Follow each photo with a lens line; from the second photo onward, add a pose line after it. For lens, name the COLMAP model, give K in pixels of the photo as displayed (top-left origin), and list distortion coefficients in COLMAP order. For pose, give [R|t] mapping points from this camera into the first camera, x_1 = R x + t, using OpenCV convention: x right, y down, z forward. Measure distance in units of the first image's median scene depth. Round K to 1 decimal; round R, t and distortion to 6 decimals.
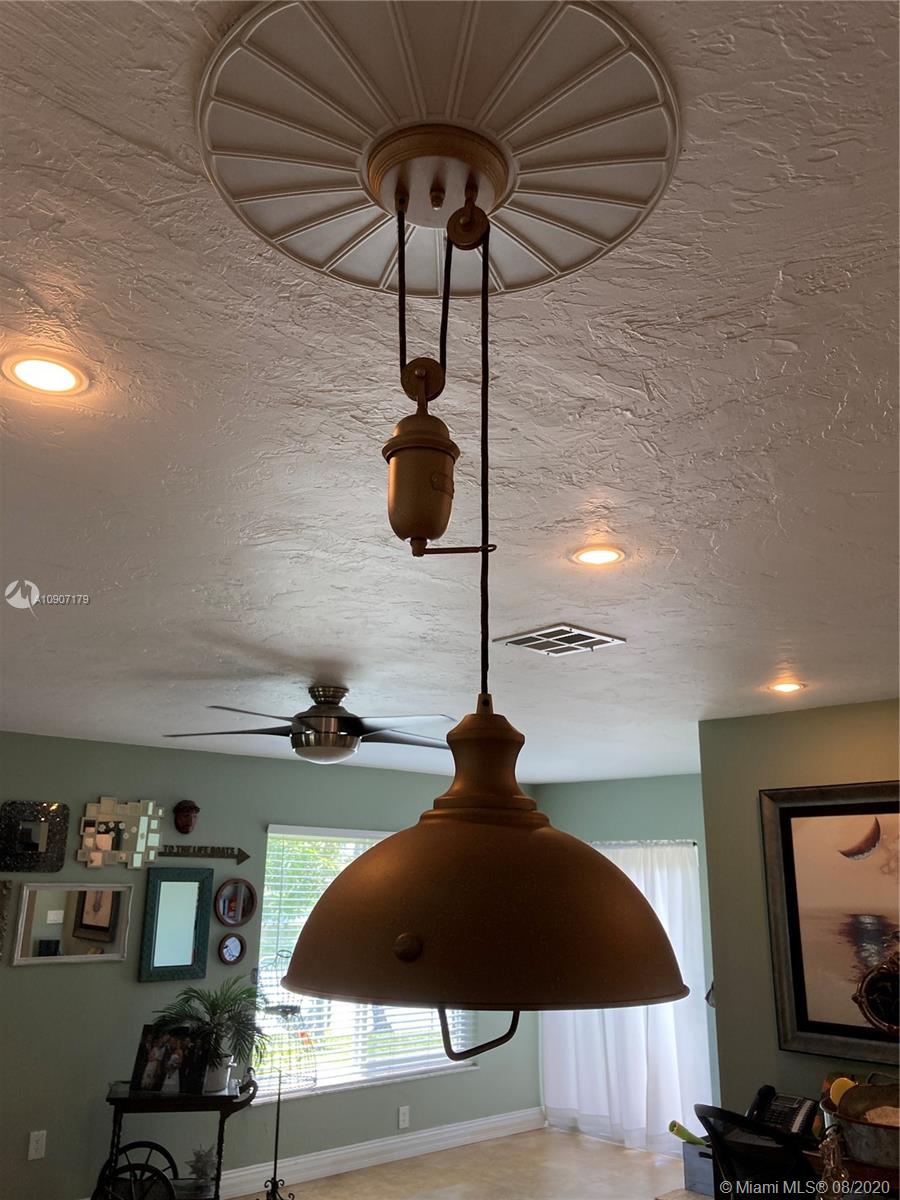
lens RADIAL K [[968.7, 0, 450.0], [0, 968.7, 600.0], [0, 0, 1]] dist [0.003045, 0.004339]
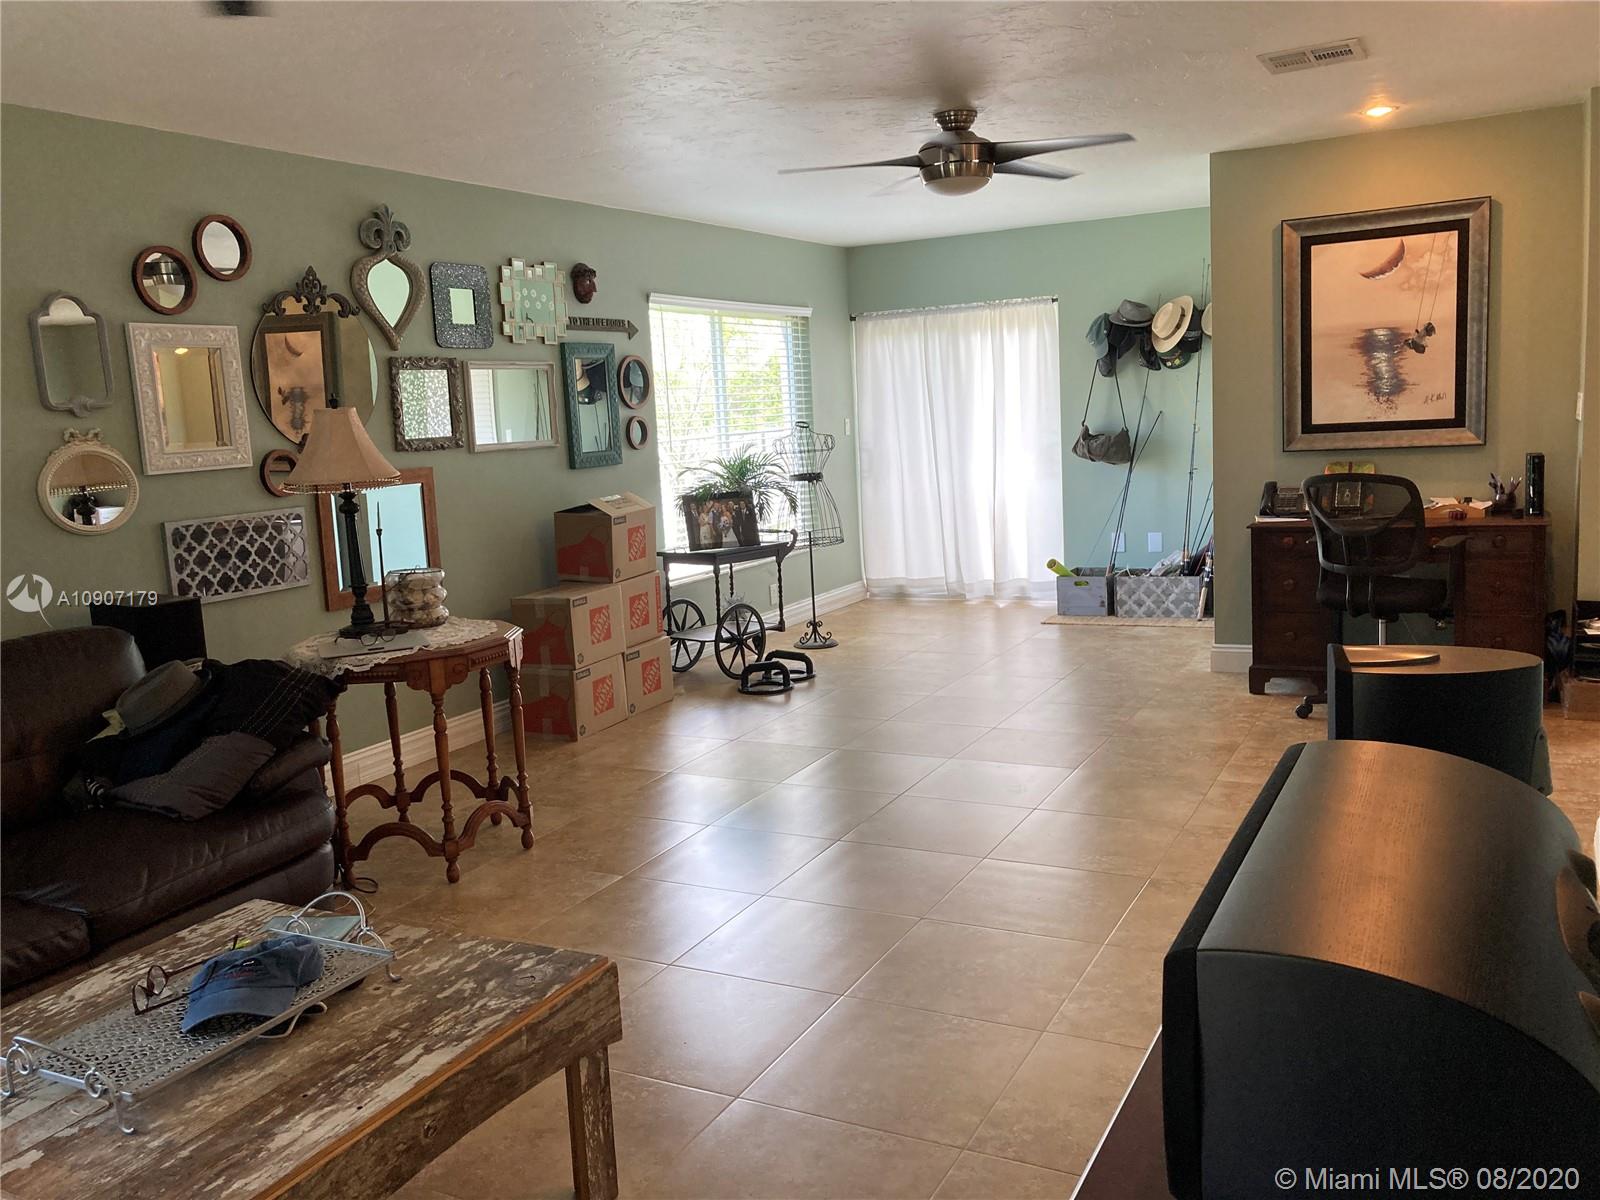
lens RADIAL K [[1295.8, 0, 800.0], [0, 1295.8, 600.0], [0, 0, 1]] dist [0.050355, 0.000727]
pose [[0.937348, -0.113354, 0.329437, -0.677545], [-0.033547, 0.911829, 0.409198, 0.010571], [-0.346775, -0.394612, 0.850899, -0.172249]]
